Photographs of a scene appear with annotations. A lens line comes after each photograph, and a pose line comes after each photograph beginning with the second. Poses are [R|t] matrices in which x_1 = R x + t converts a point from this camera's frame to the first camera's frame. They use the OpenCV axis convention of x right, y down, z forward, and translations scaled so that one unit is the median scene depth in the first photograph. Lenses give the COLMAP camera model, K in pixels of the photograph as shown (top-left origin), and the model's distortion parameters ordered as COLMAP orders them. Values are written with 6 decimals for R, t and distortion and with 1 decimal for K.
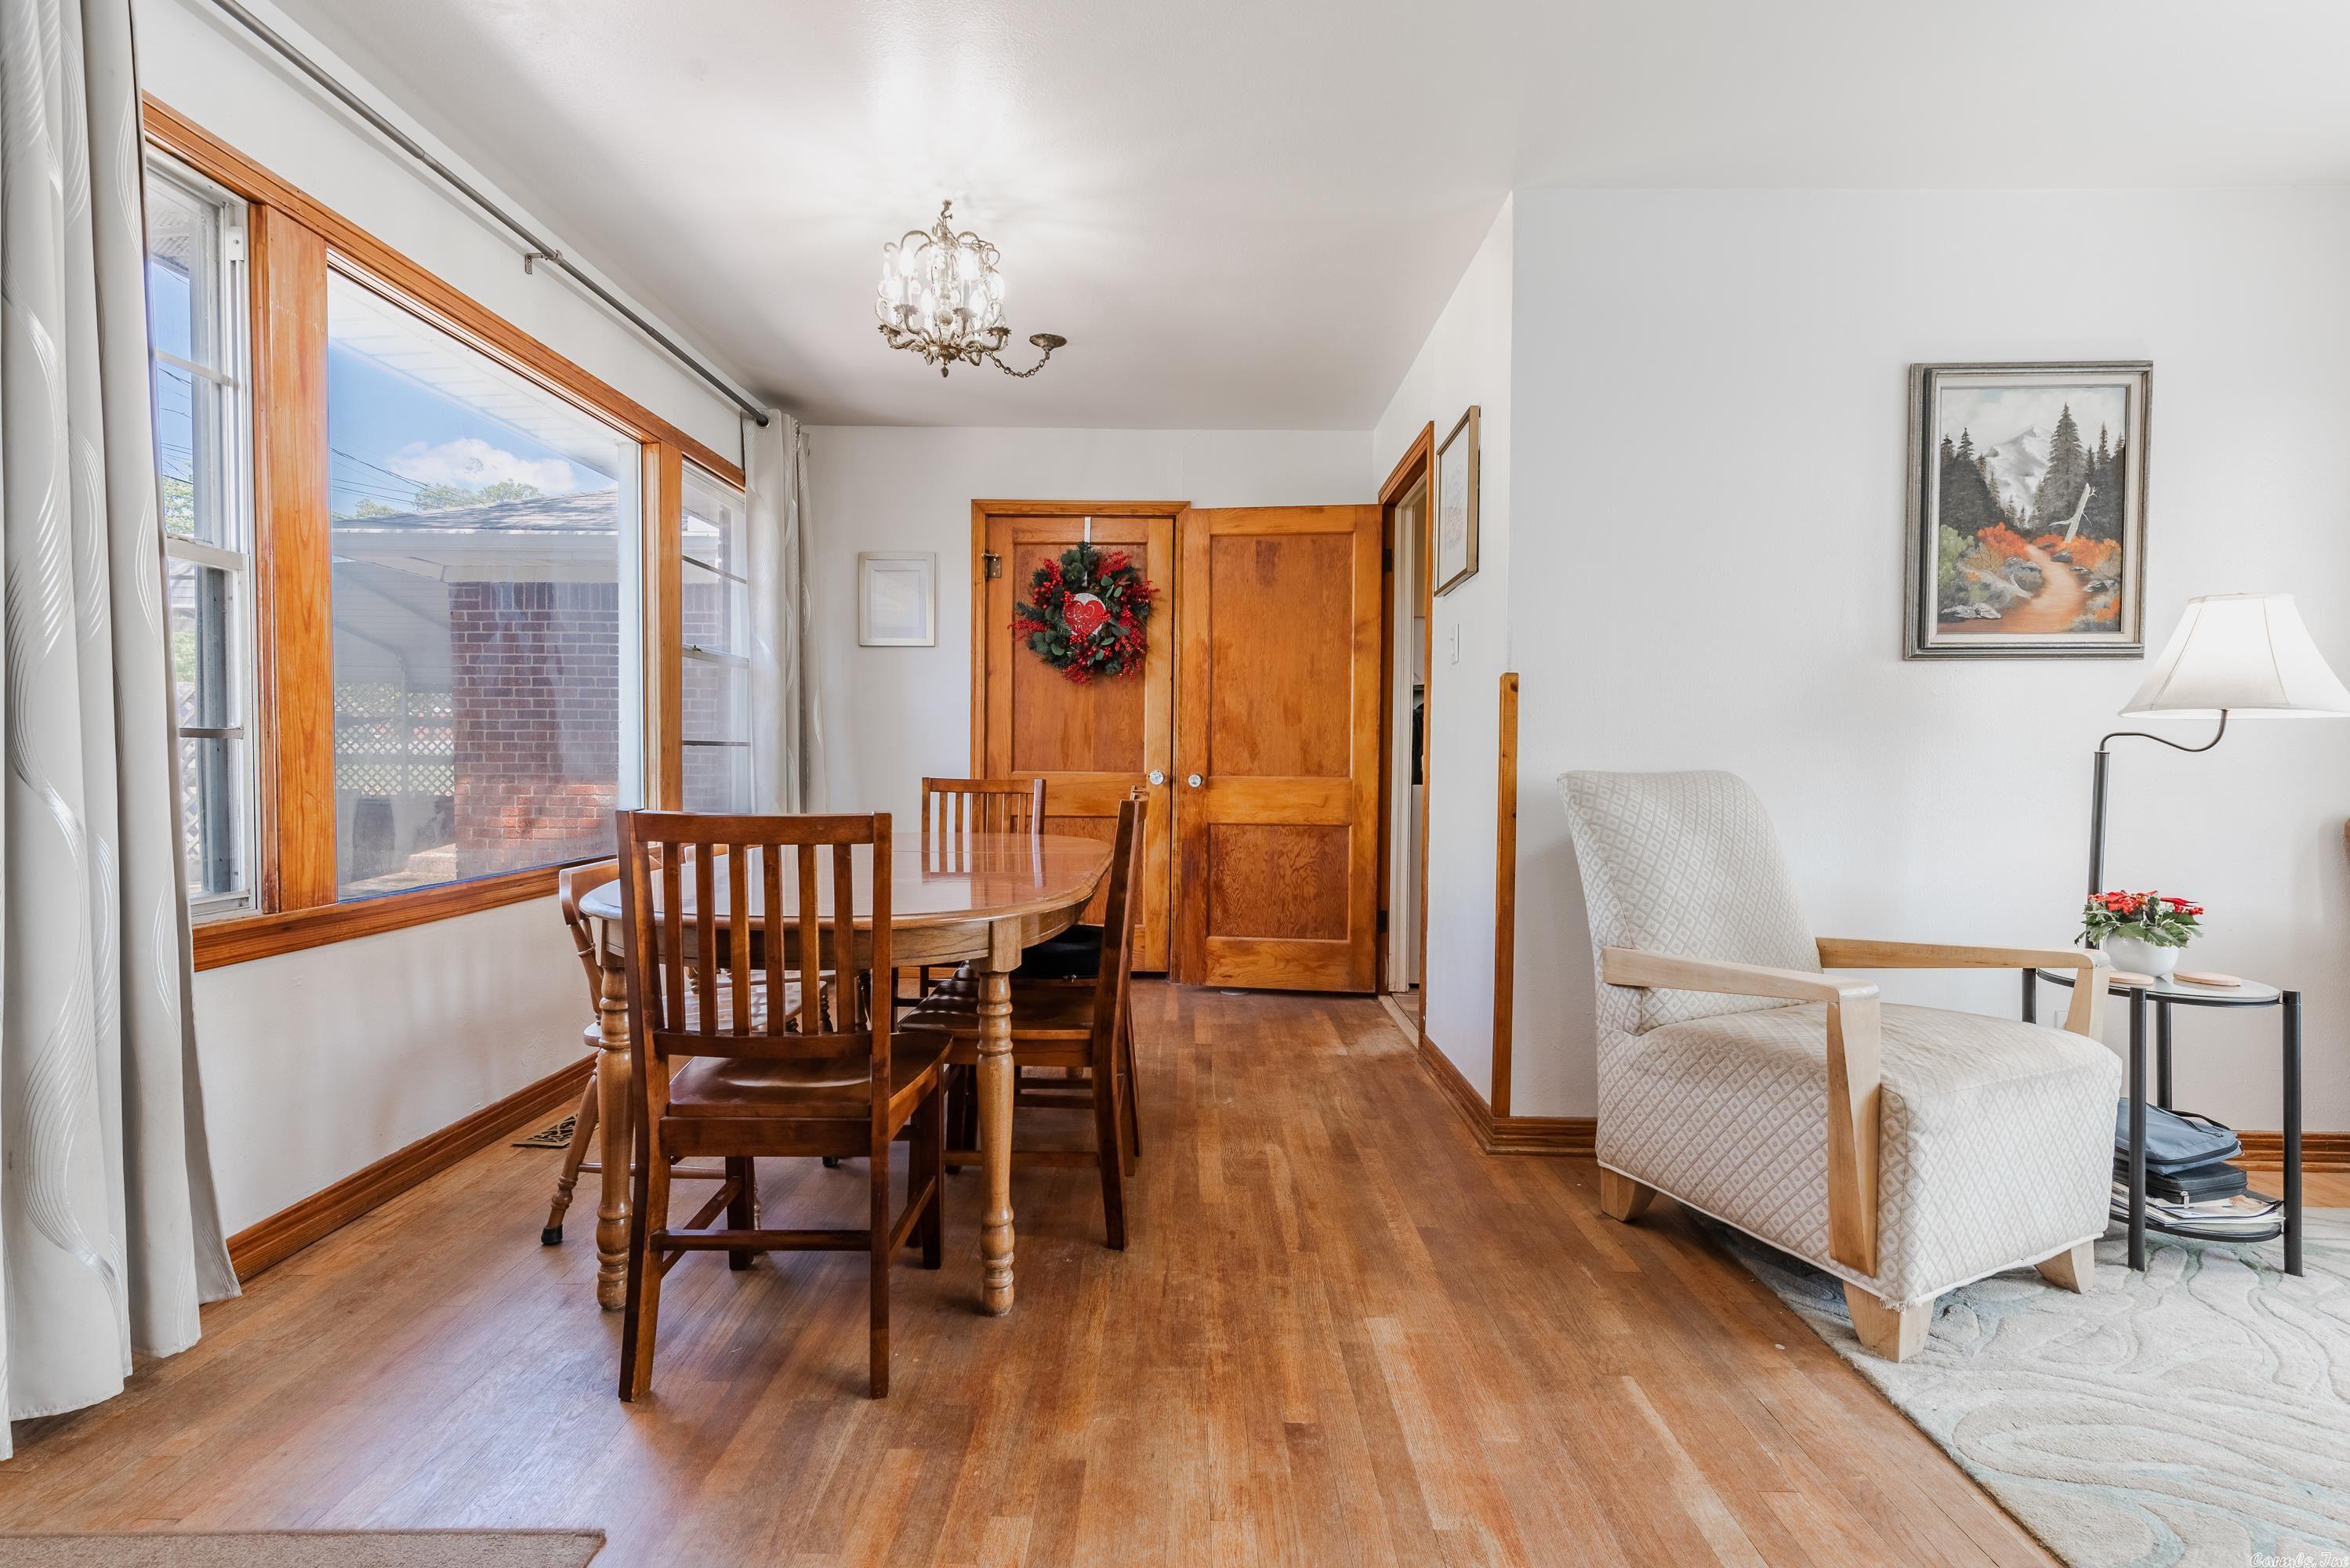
lens RADIAL K [[1069.4, 0, 1175.0], [0, 1069.4, 786.8], [0, 0, 1]] dist [-0.000438, 0.000149]
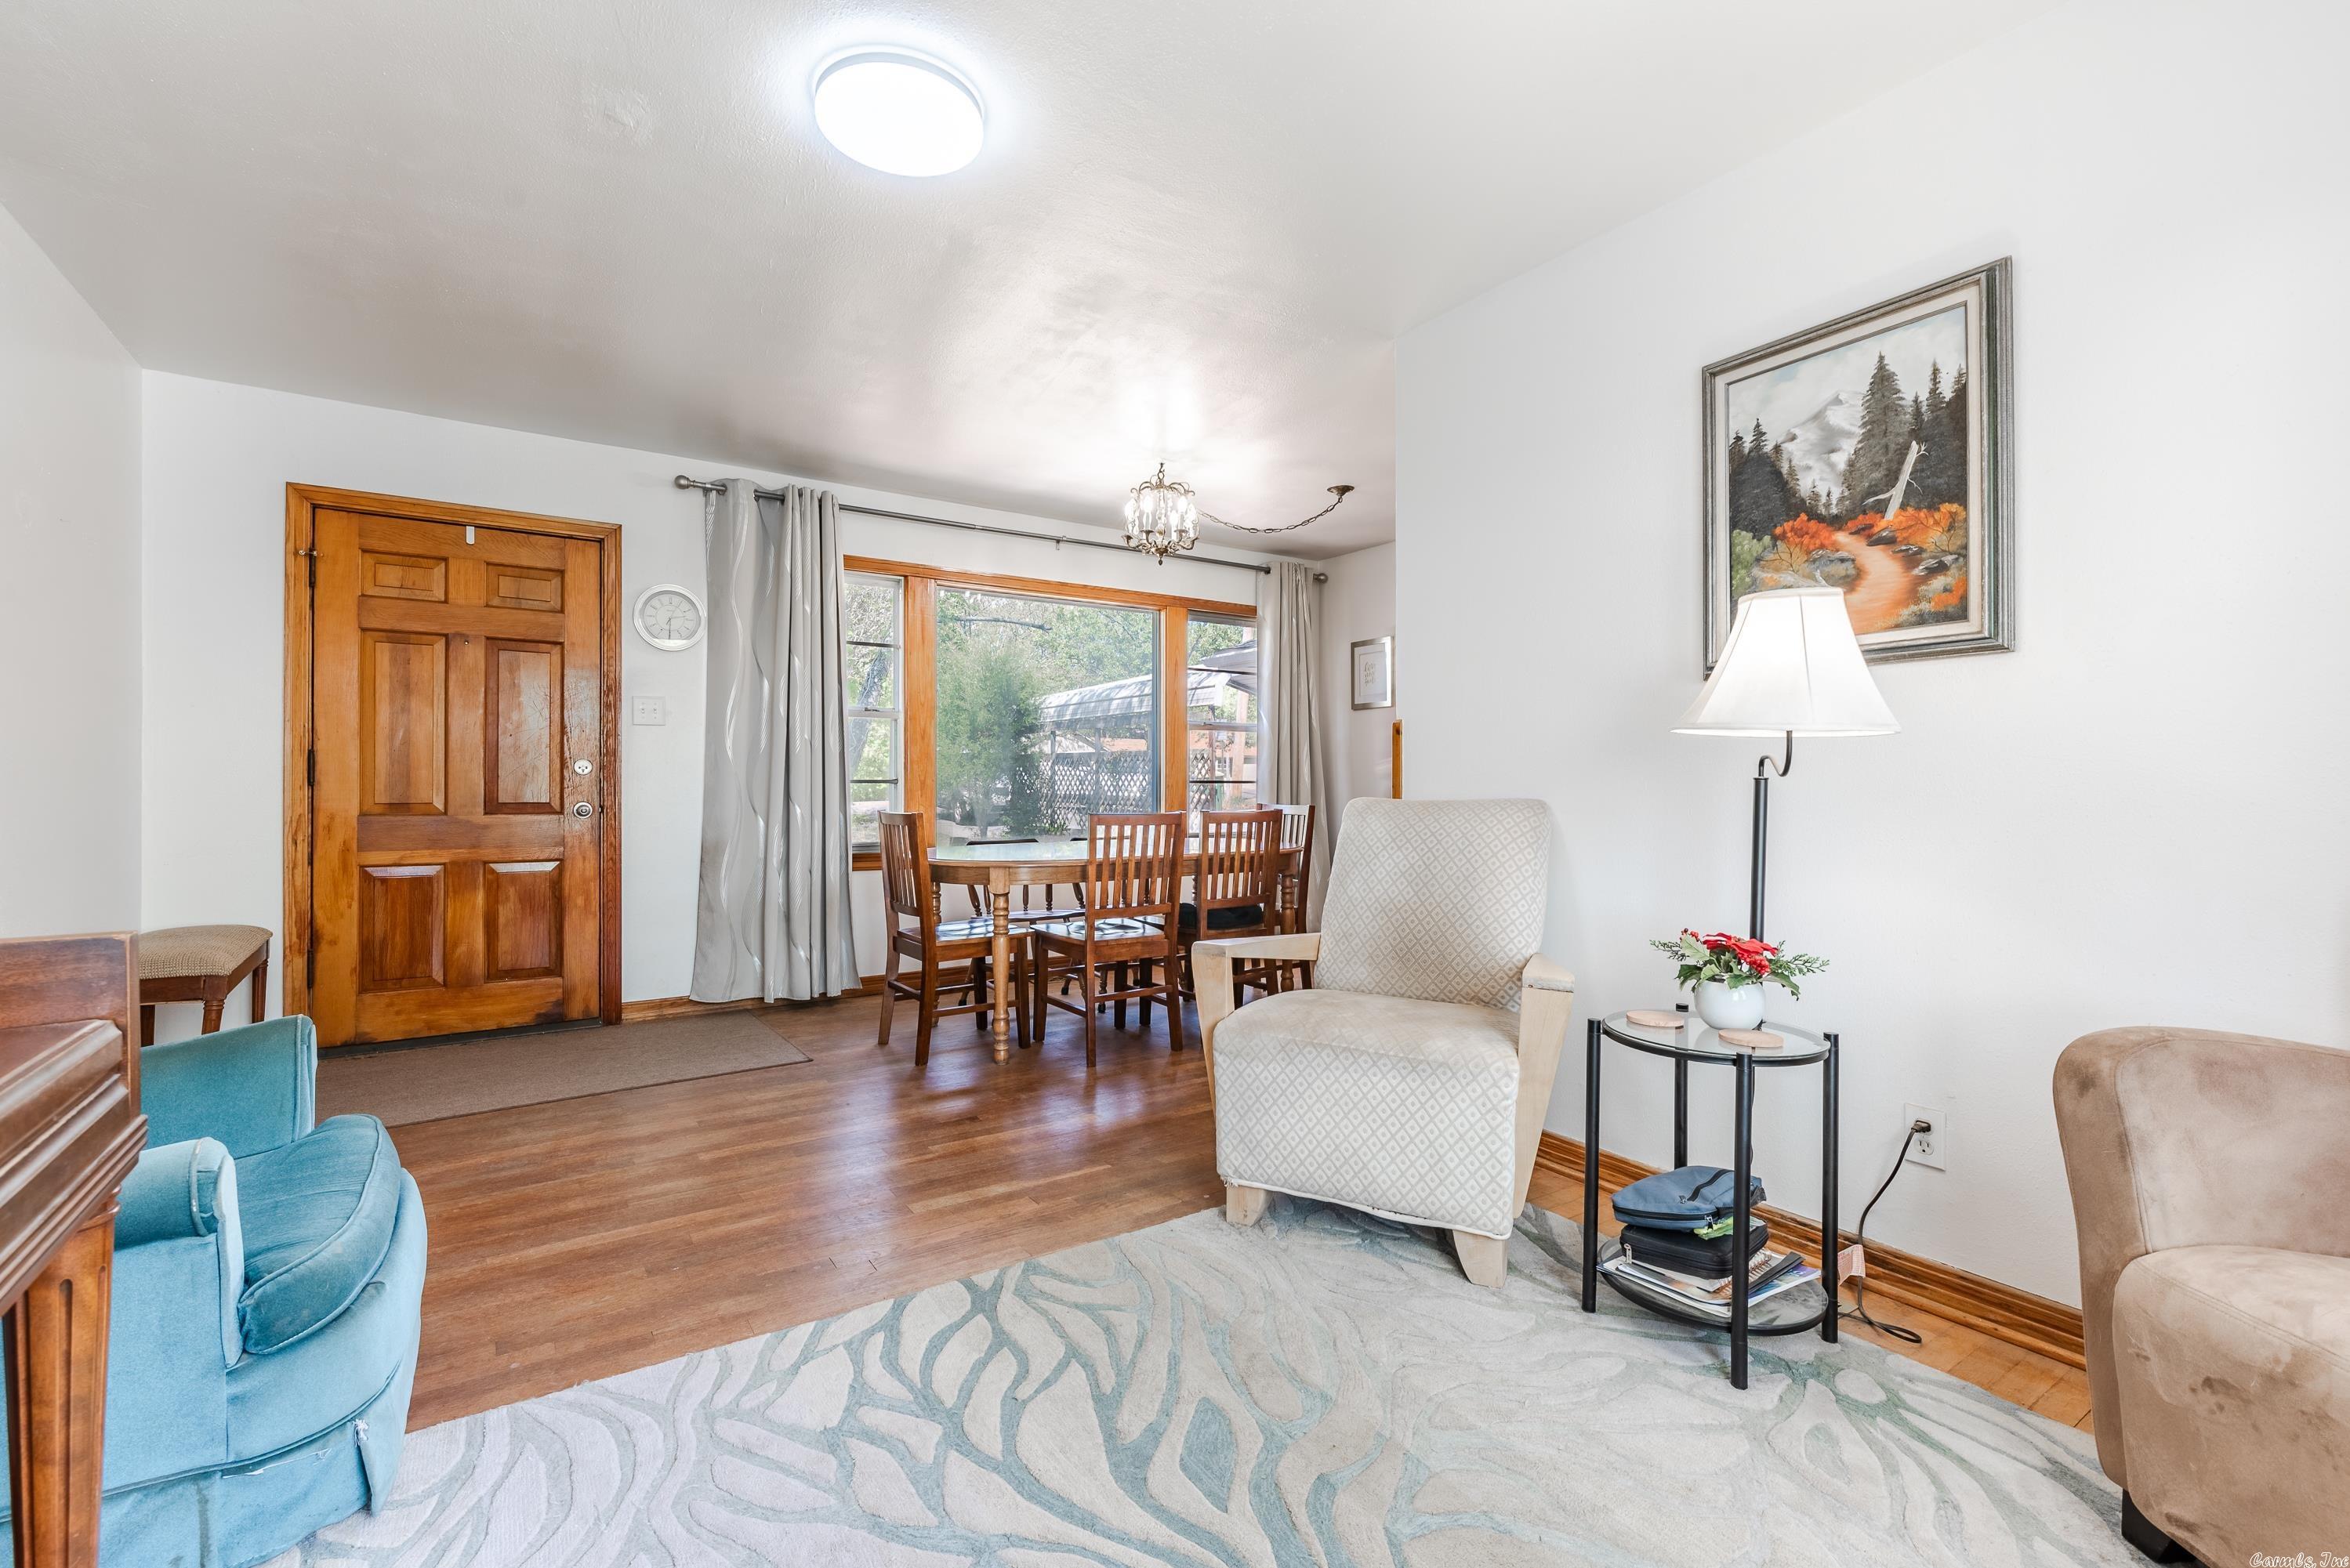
lens RADIAL K [[1022.7, 0, 1173.1], [0, 1022.7, 785.3], [0, 0, 1]] dist [-0.000155, -0.000125]
pose [[0.565427, -0.007777, -0.824762, 1.167627], [-0.022803, 0.999426, -0.025057, 0.005519], [0.824483, 0.032975, 0.564925, 0.118520]]
